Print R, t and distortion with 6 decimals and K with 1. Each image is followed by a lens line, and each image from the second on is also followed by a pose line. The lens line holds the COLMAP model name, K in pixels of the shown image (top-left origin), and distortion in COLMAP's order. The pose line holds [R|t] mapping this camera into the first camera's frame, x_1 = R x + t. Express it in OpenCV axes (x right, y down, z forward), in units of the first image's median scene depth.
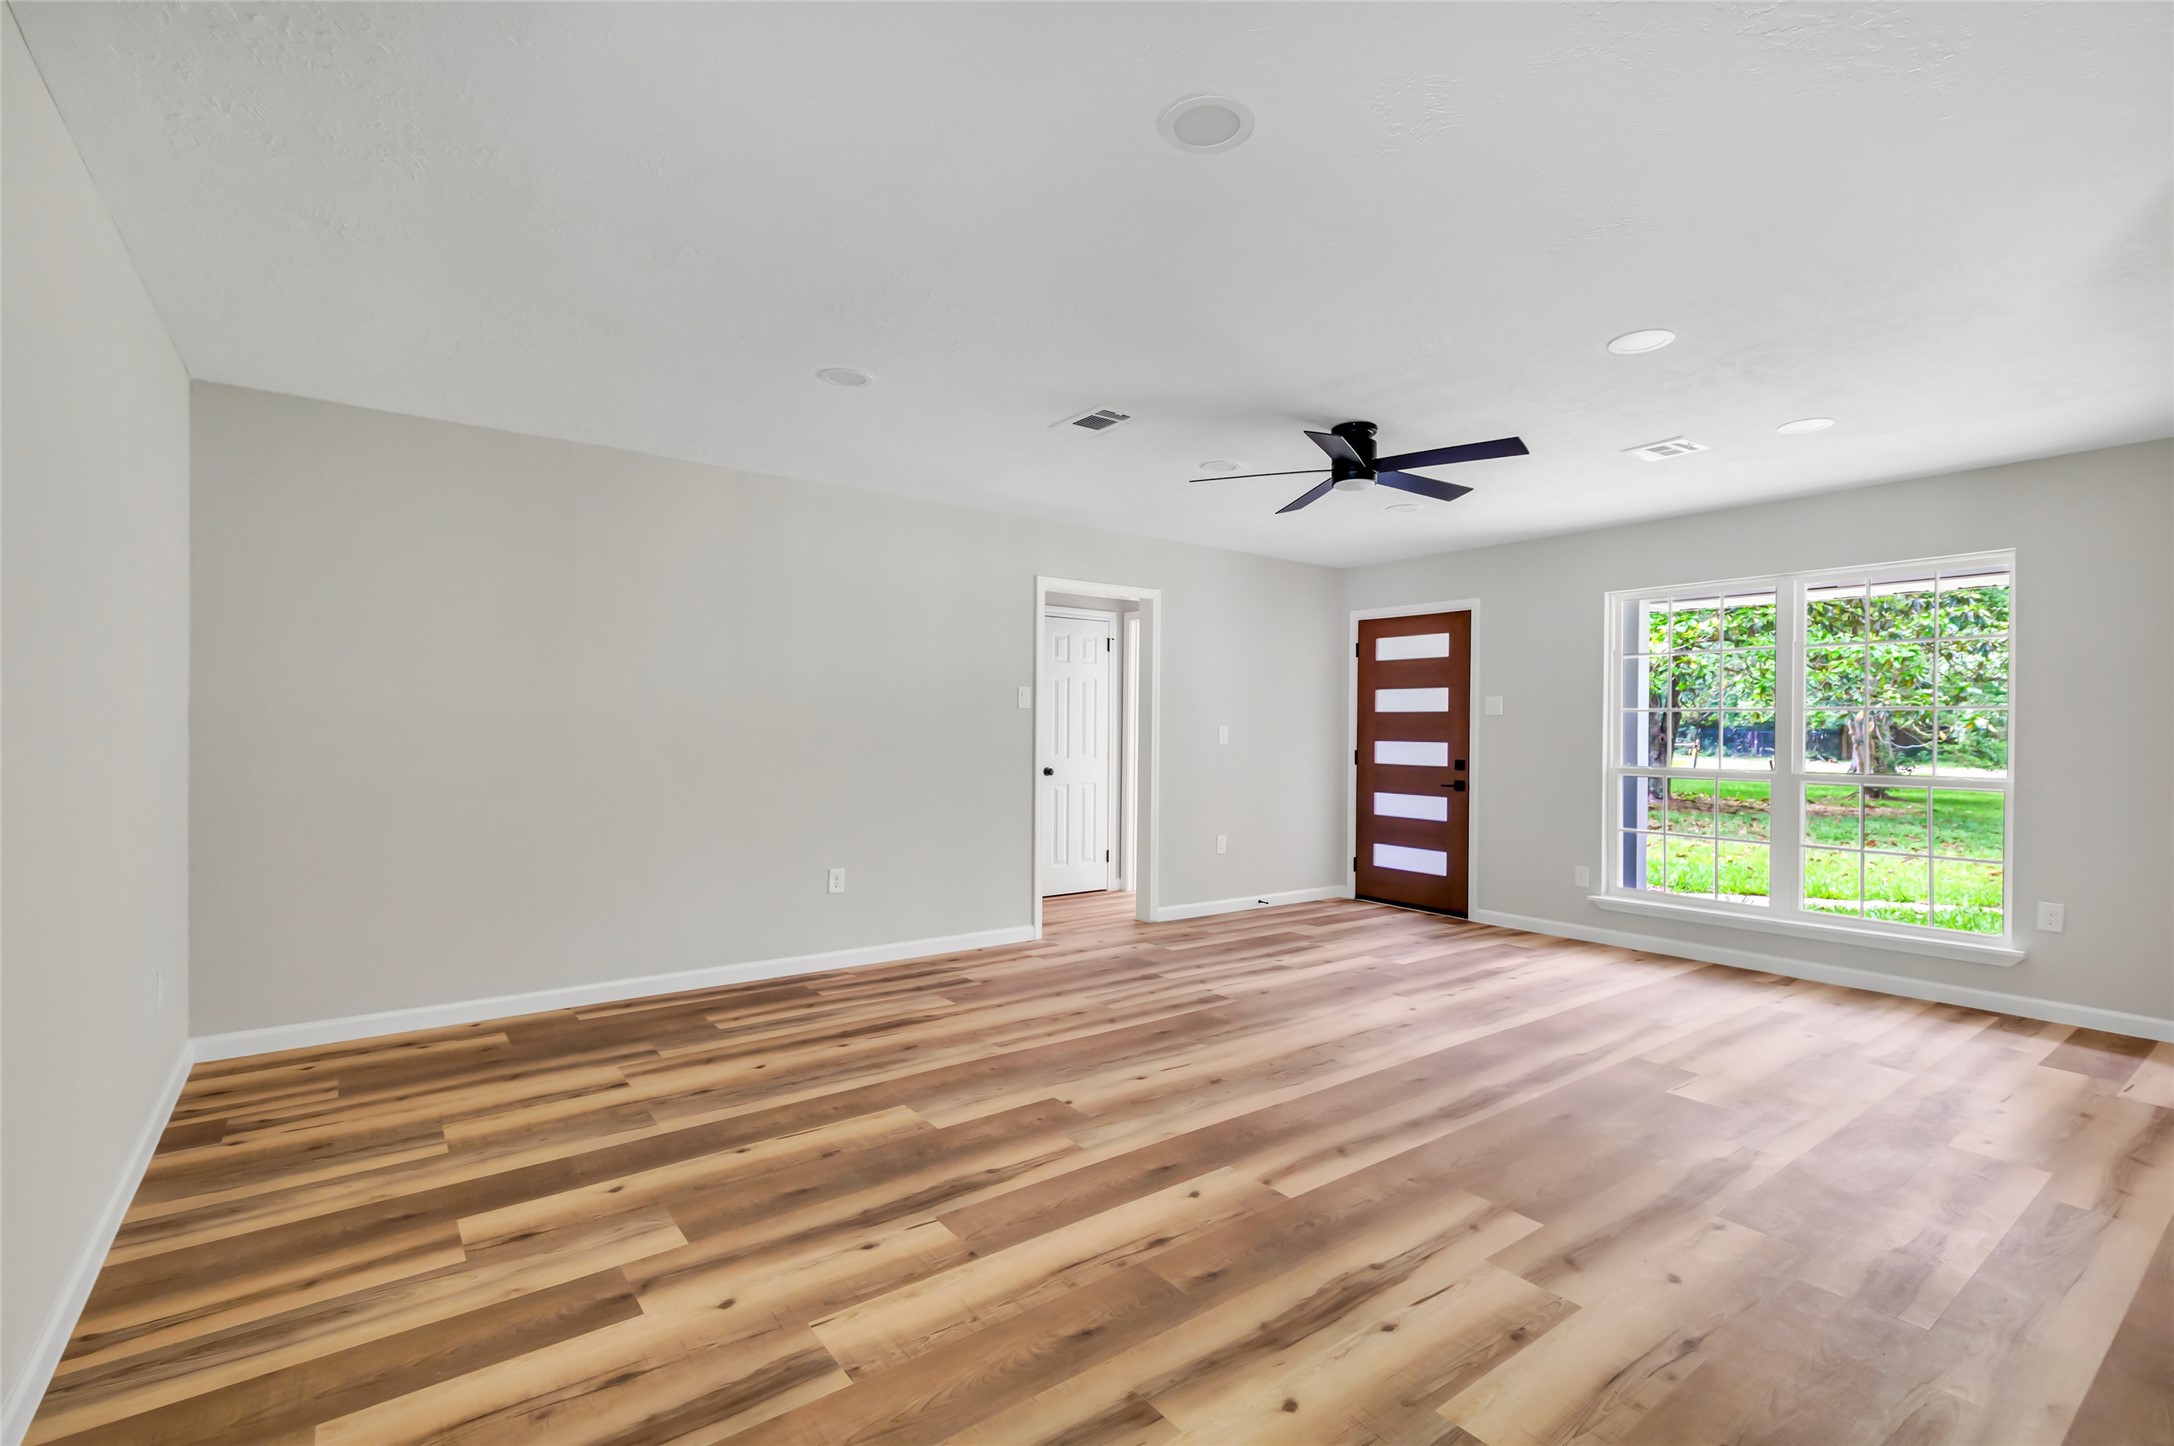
lens RADIAL K [[1009.8, 0, 1081.5], [0, 1009.8, 721.8], [0, 0, 1]] dist [0.005586, -0.000773]
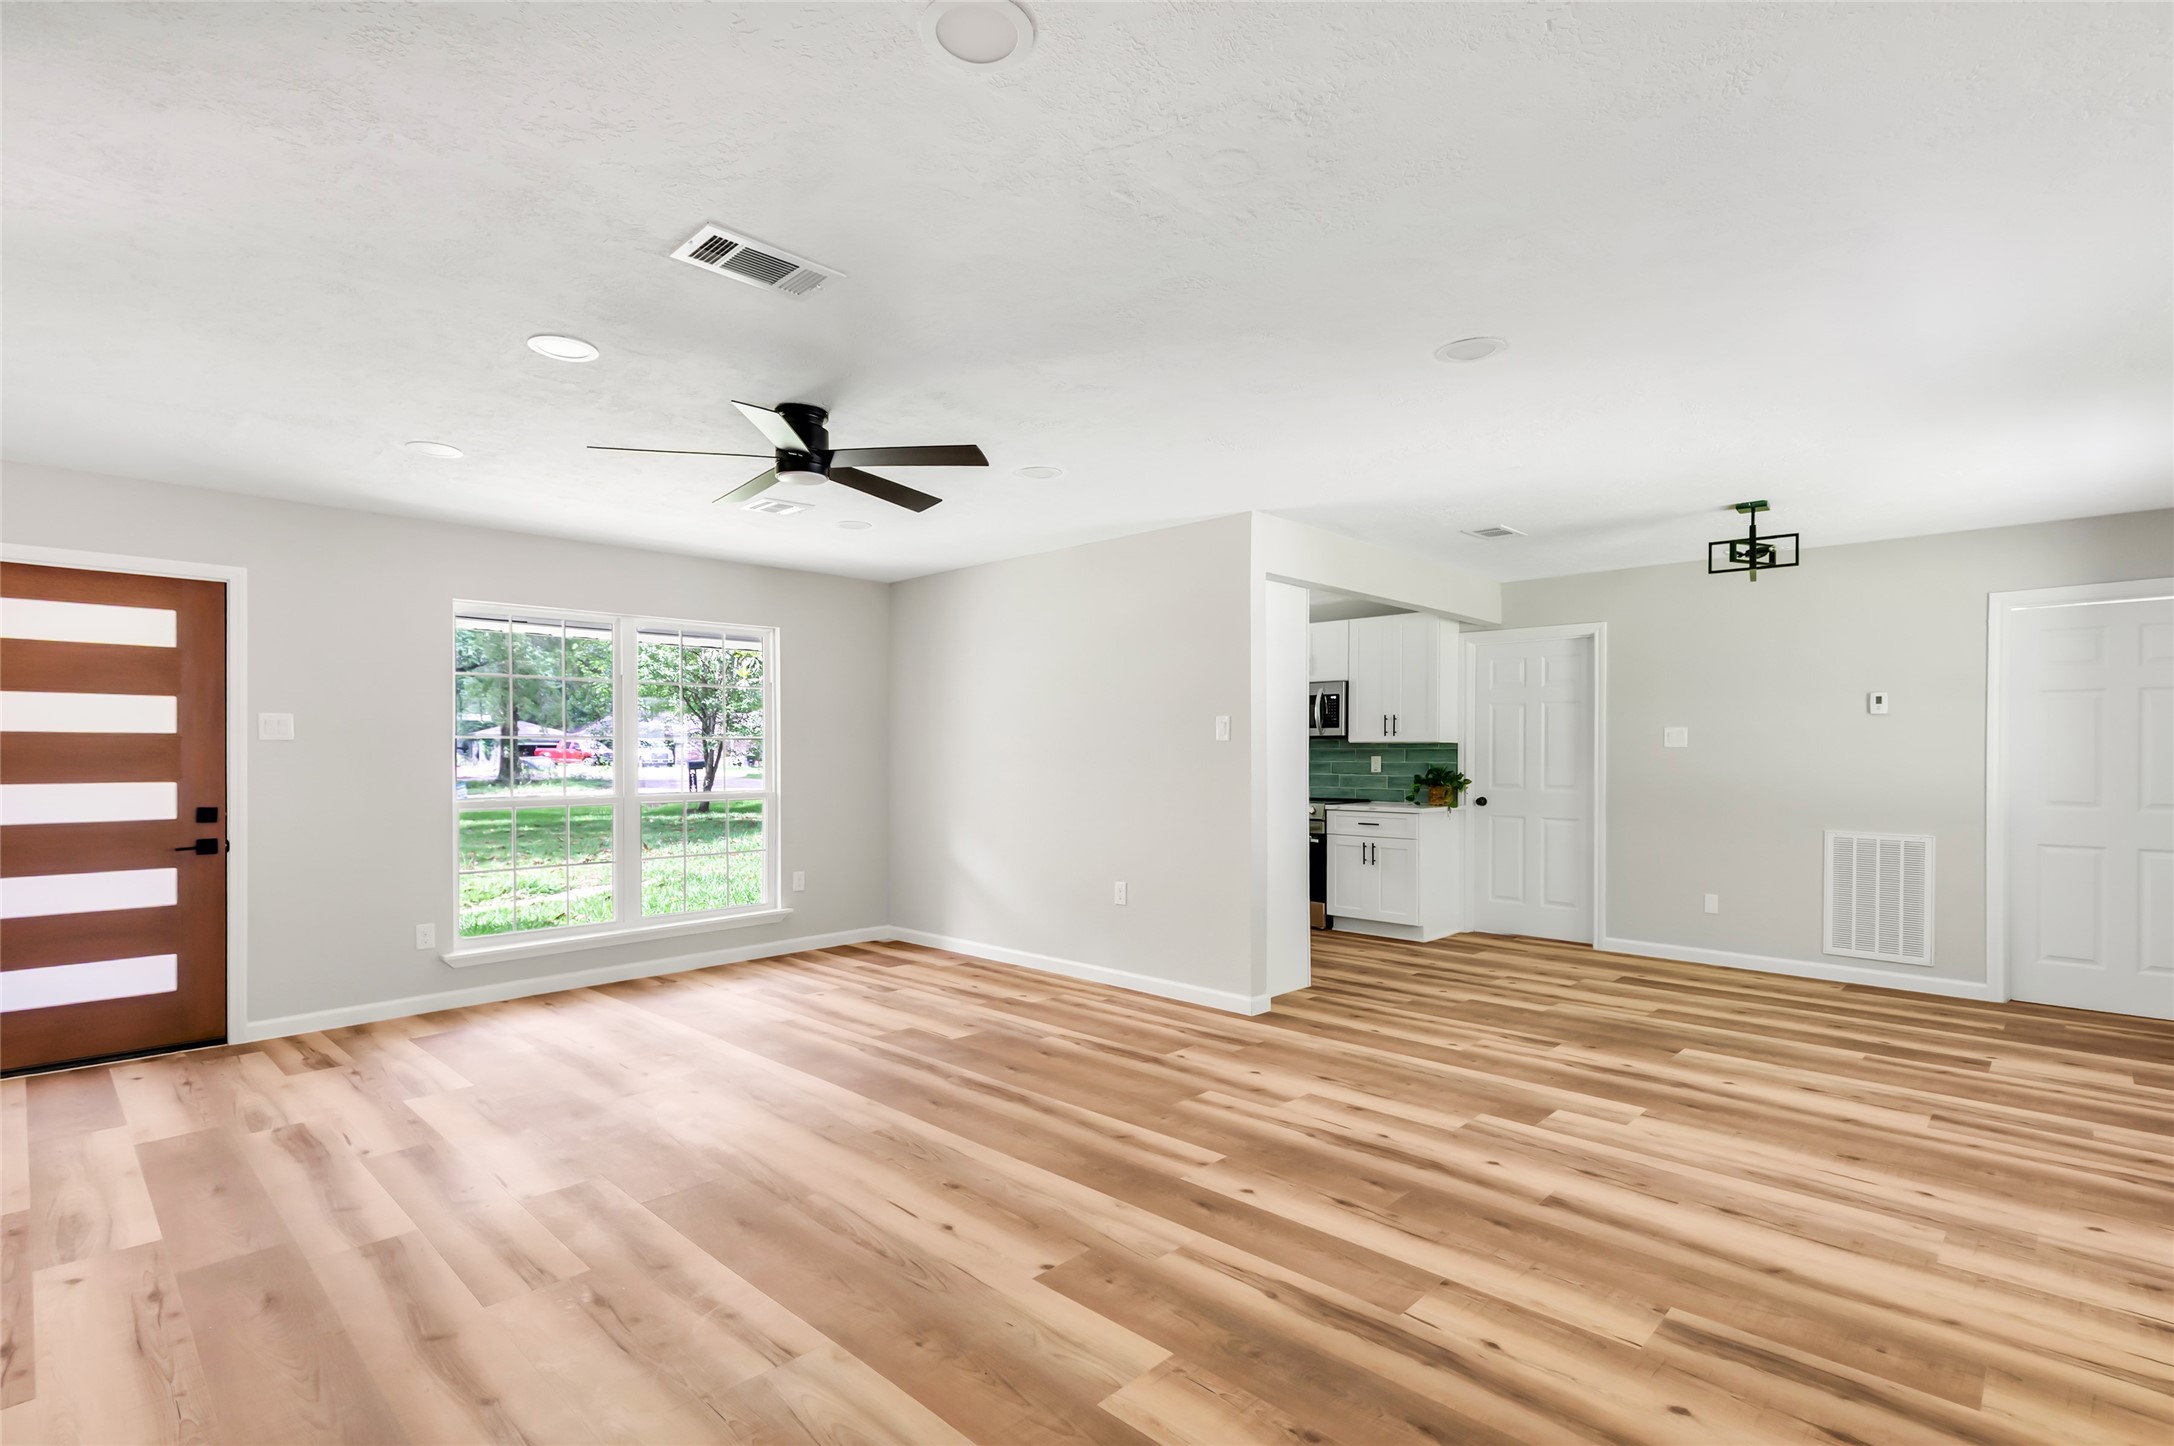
lens RADIAL K [[1009.8, 0, 1087.4], [0, 1009.8, 755.8], [0, 0, 1]] dist [0.005586, -0.000773]
pose [[-0.166156, -0.009249, 0.986056, -0.690056], [-0.003862, 0.999954, 0.008729, -0.007317], [-0.986092, -0.002358, -0.166184, 1.006003]]
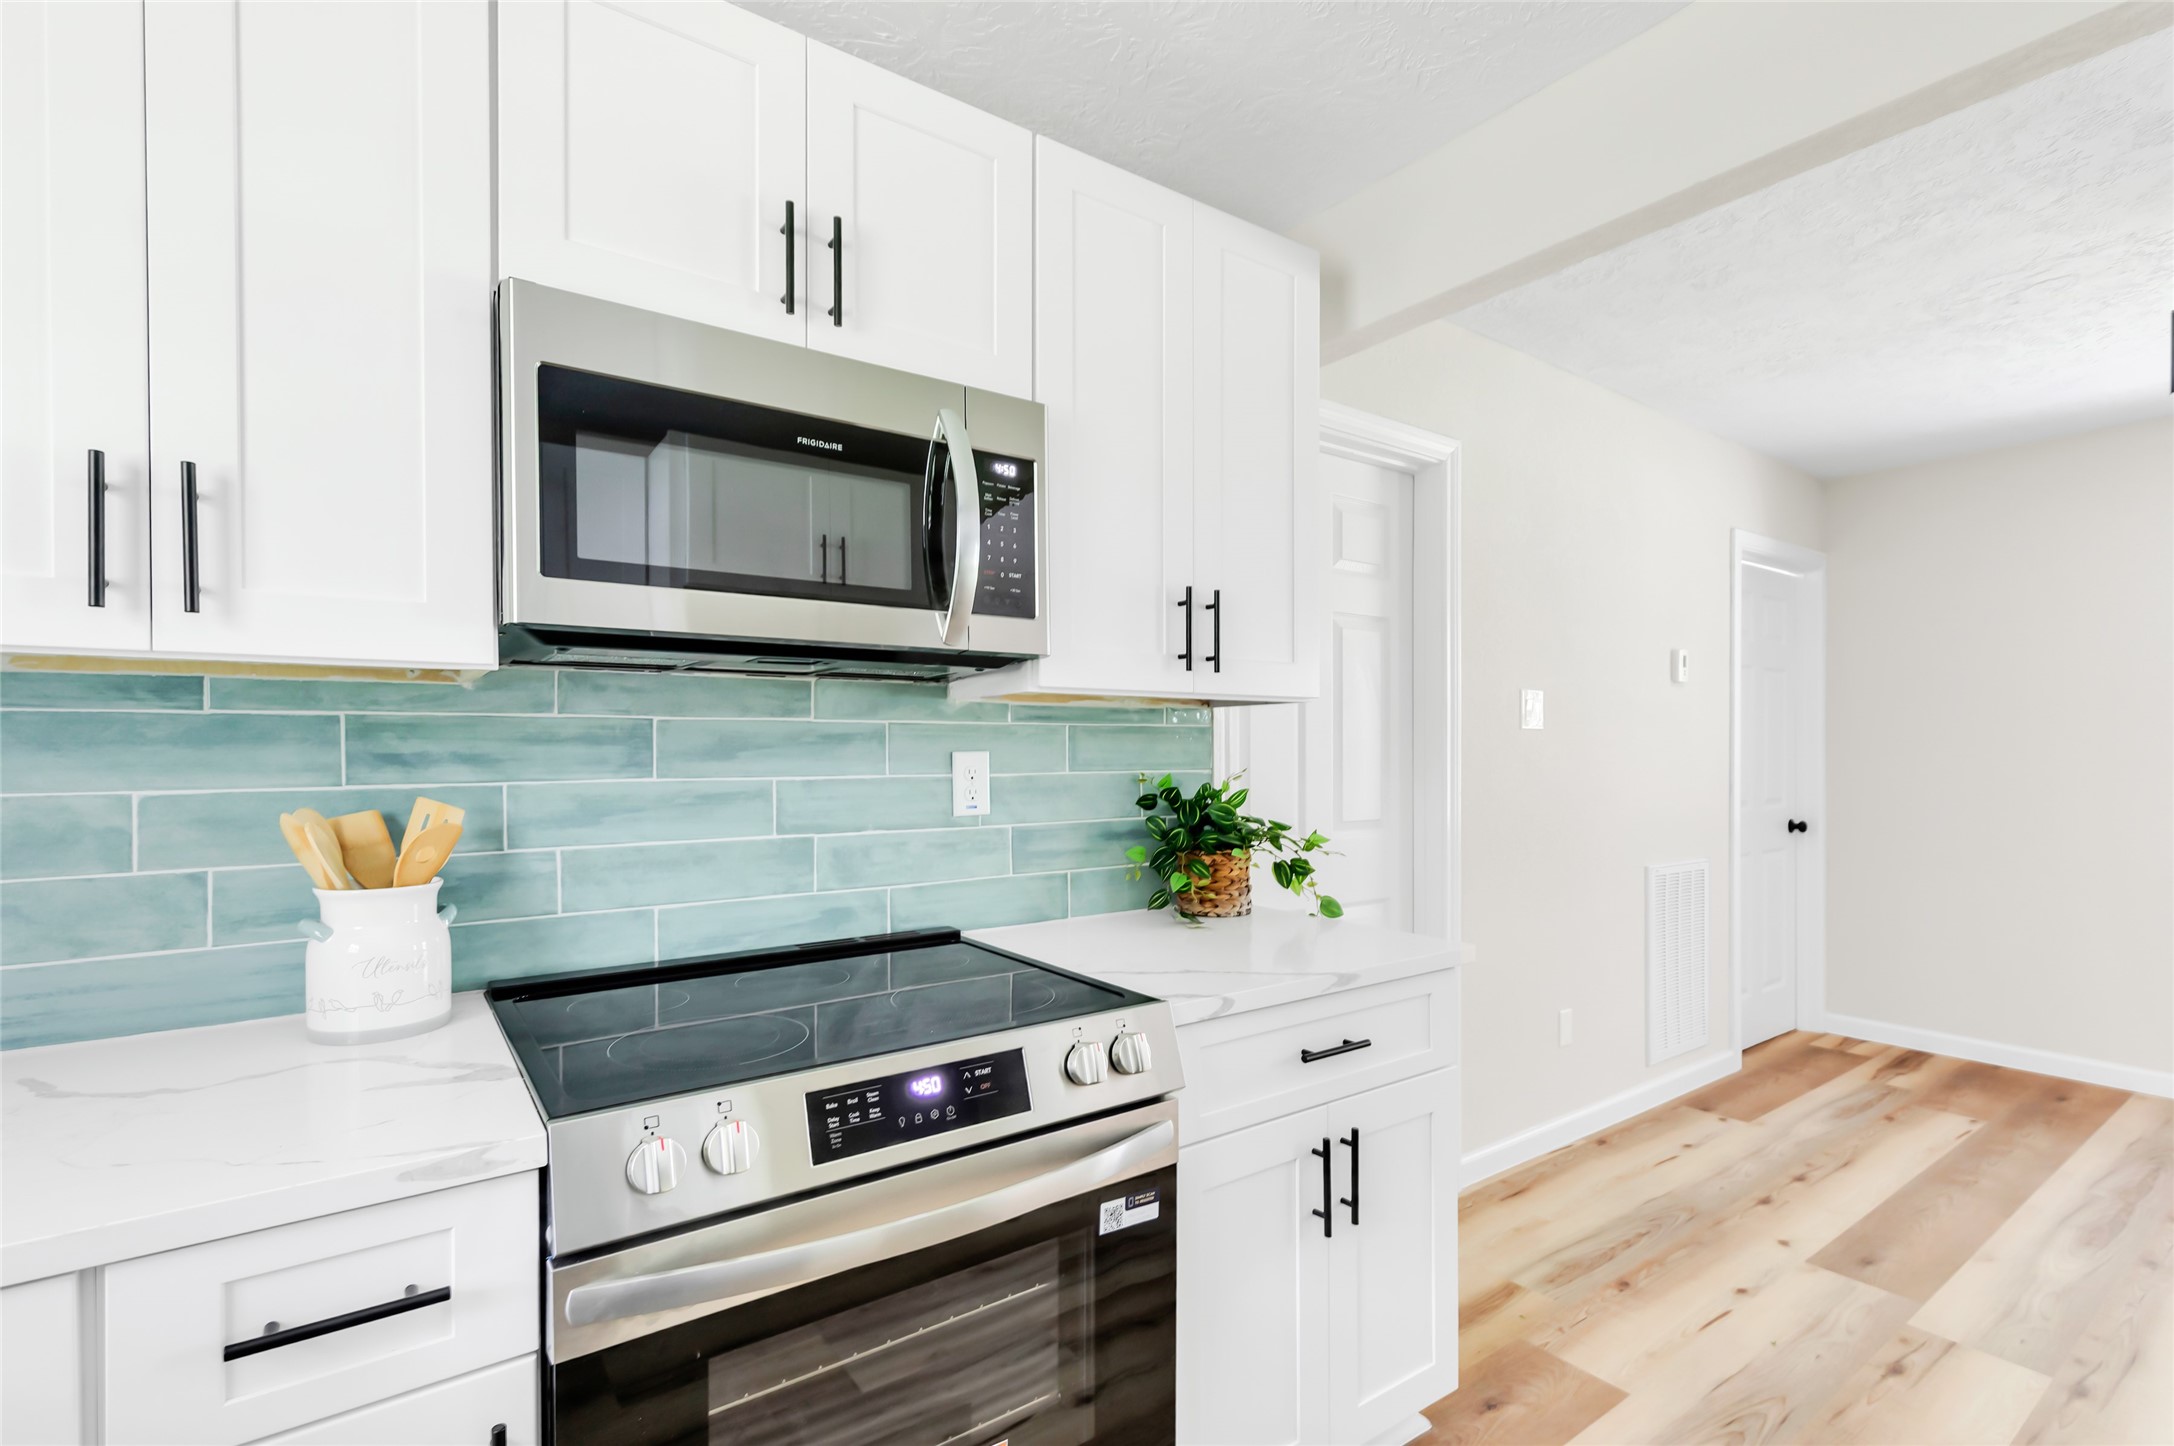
lens RADIAL K [[1009.8, 0, 1066.0], [0, 1009.8, 752.3], [0, 0, 1]] dist [0.005586, -0.000773]
pose [[-0.999906, -0.007341, 0.011616, 1.275975], [-0.007286, 0.999962, 0.004710, 0.007257], [-0.011650, 0.004625, -0.999921, 0.586233]]
